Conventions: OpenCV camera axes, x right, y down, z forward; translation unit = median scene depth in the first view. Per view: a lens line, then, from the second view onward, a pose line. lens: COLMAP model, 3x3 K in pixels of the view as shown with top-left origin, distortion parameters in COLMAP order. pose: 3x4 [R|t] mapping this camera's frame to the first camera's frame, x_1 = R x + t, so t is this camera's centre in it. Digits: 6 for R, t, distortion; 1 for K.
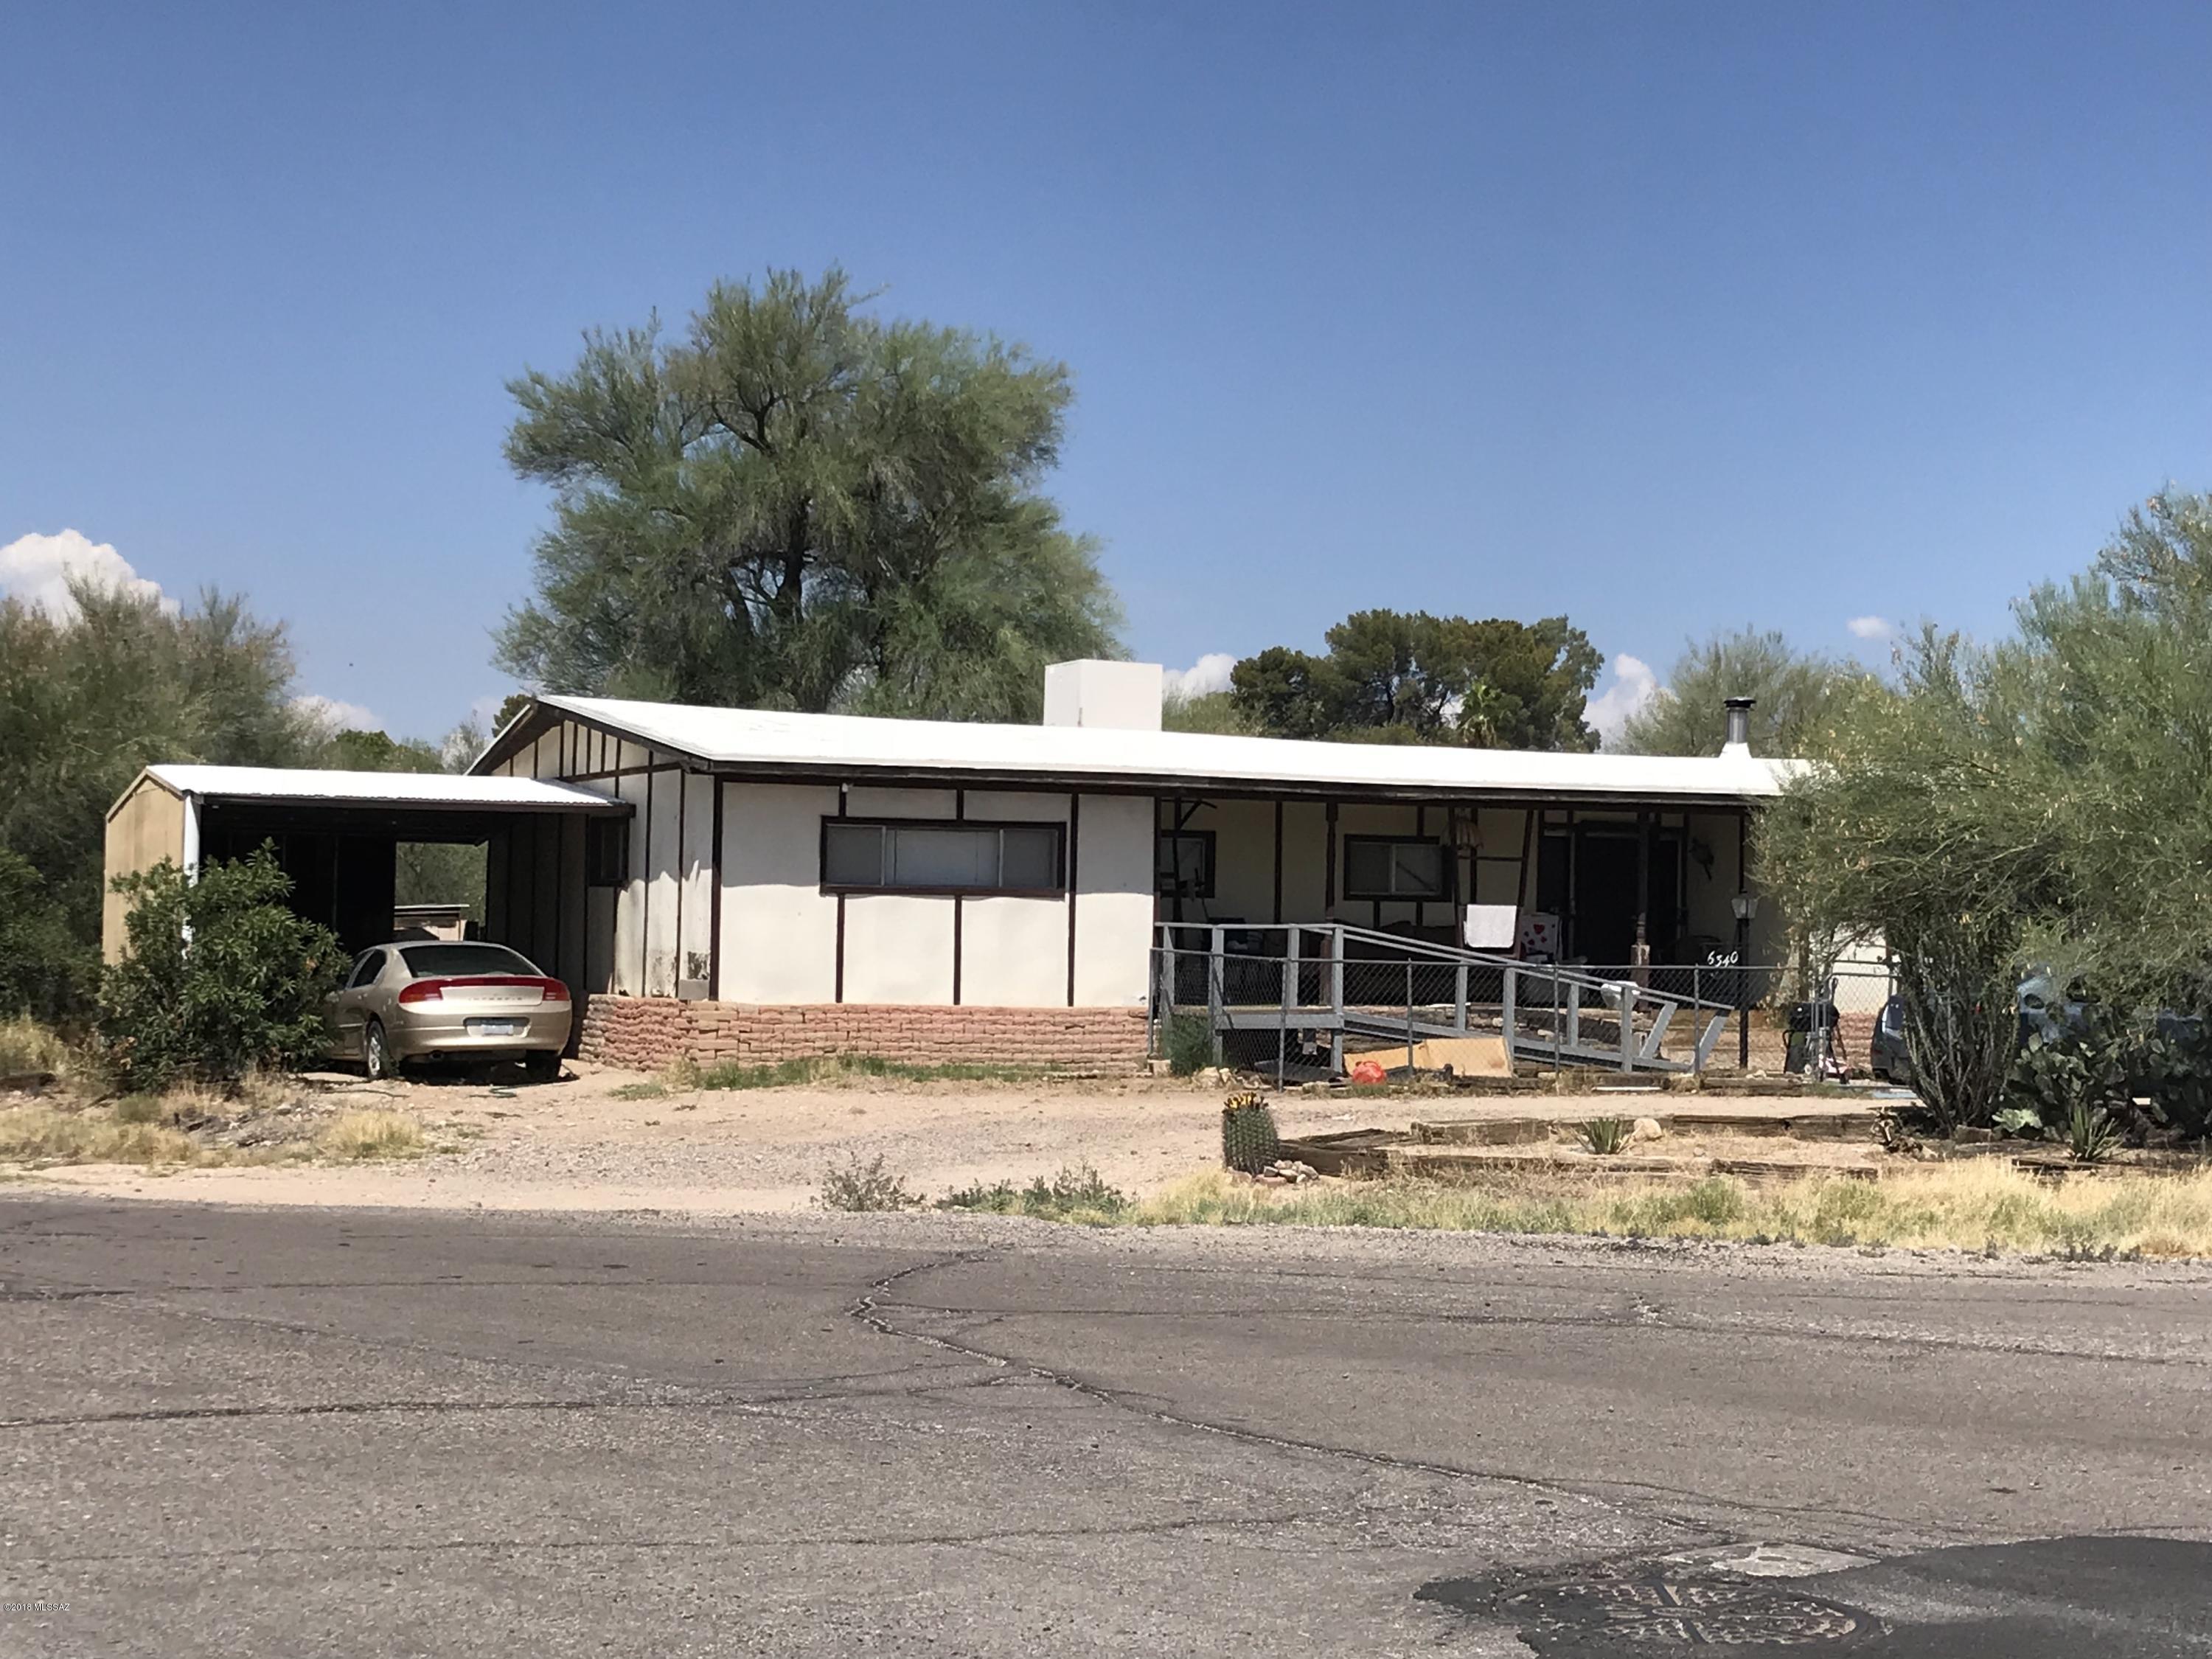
lens RADIAL K [[3781.5, 0, 1110.3], [0, 3781.5, 785.2], [0, 0, 1]] dist [0.348649, -1.870330]
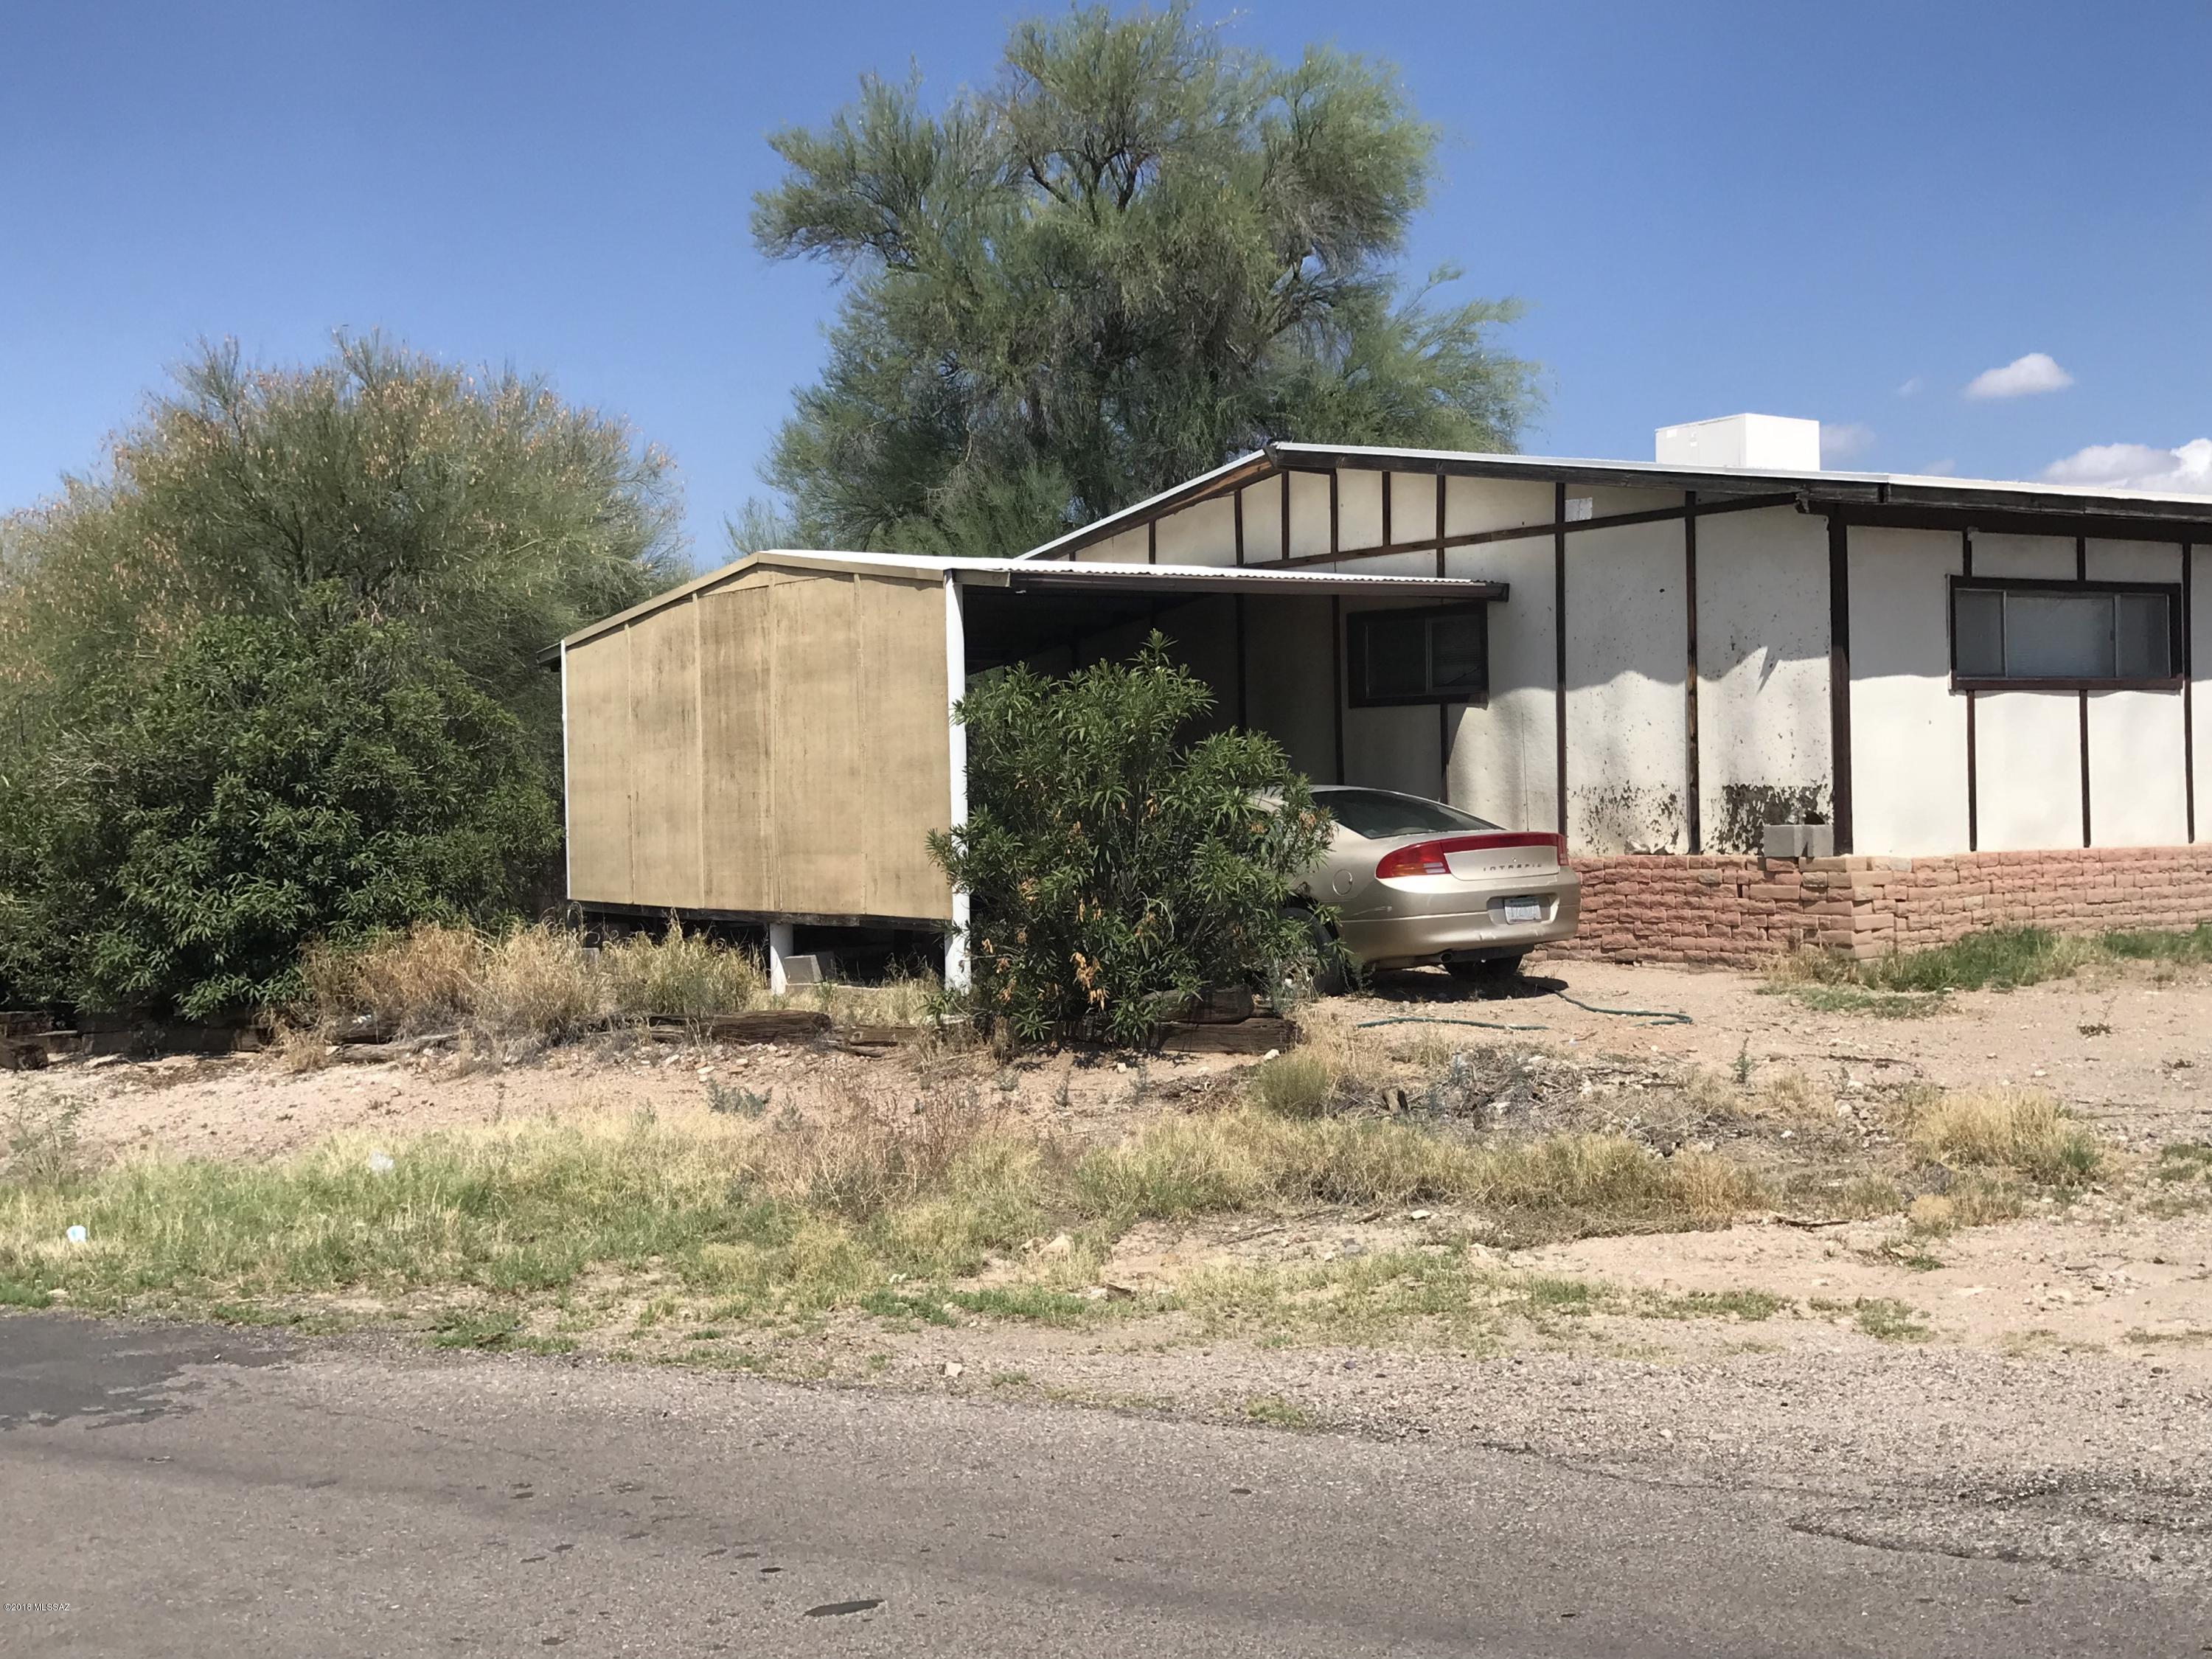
lens RADIAL K [[2749.8, 0, 1106.3], [0, 2749.8, 799.8], [0, 0, 1]] dist [0.199422, -0.796100]
pose [[0.973450, -0.040337, 0.225320, -0.330153], [0.030683, 0.998462, 0.046185, 0.020335], [-0.226836, -0.038045, 0.973190, 0.546676]]
